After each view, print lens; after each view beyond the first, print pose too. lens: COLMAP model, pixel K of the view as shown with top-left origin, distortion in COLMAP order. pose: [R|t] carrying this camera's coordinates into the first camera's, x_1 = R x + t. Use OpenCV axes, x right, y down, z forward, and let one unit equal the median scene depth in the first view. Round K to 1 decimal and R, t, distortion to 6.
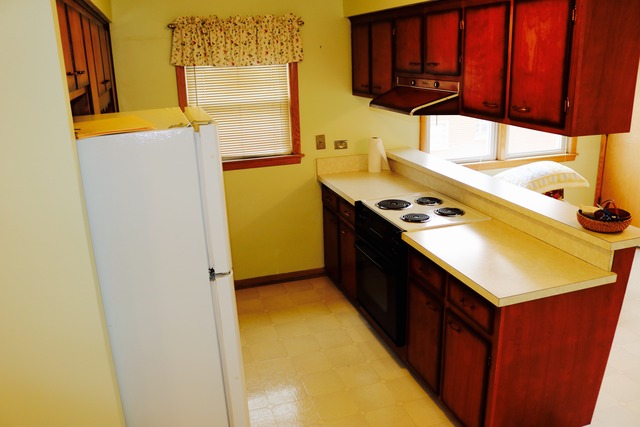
lens RADIAL K [[531.0, 0, 320.0], [0, 531.0, 213.5], [0, 0, 1]] dist [-0.132824, 0.089729]
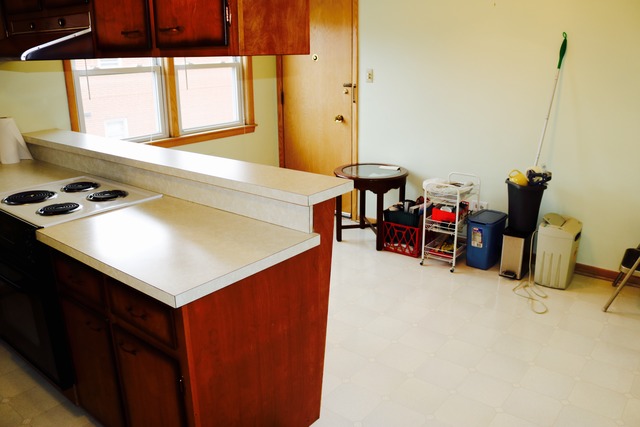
lens RADIAL K [[531.0, 0, 320.0], [0, 531.0, 213.5], [0, 0, 1]] dist [-0.132824, 0.089729]
pose [[0.836319, -0.142932, 0.529283, 0.126471], [0.145310, 0.988680, 0.037386, 0.048258], [-0.528635, 0.045643, 0.847621, 0.257798]]
